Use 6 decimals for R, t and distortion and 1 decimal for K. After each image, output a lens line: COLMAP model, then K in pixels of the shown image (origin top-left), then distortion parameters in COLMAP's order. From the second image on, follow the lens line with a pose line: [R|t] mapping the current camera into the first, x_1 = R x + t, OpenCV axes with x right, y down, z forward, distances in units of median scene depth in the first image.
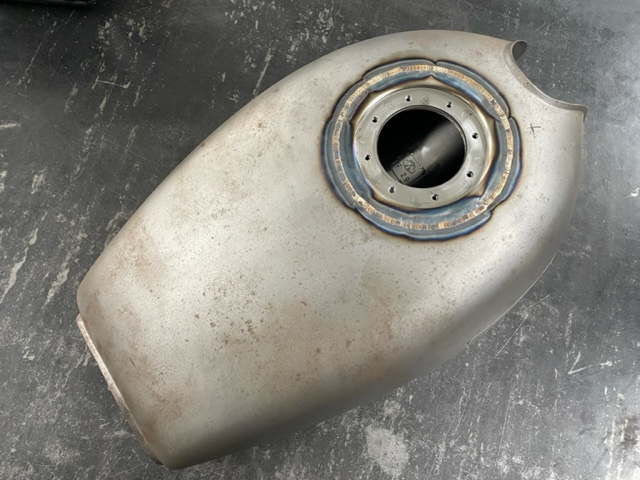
lens RADIAL K [[512.1, 0, 319.0], [0, 512.1, 242.2], [0, 0, 1]] dist [0.044861, -0.084496]
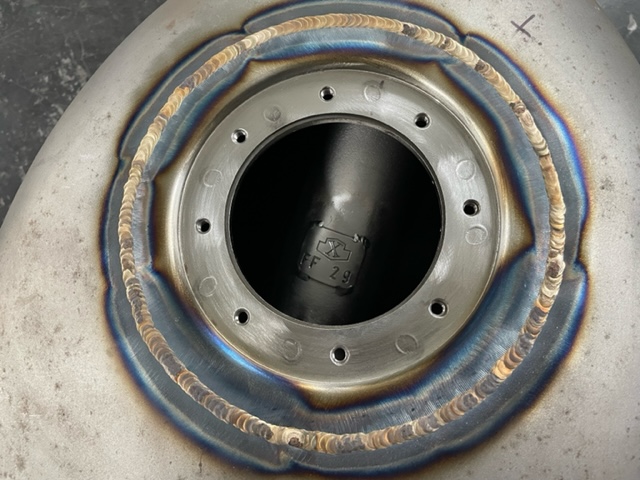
lens RADIAL K [[512.1, 0, 321.3], [0, 512.1, 239.2], [0, 0, 1]] dist [0.044861, -0.084496]
pose [[0.804914, -0.589562, 0.067309, 0.153550], [0.588684, 0.807634, 0.034325, -0.191655], [-0.074598, 0.011995, 0.997142, 0.592859]]
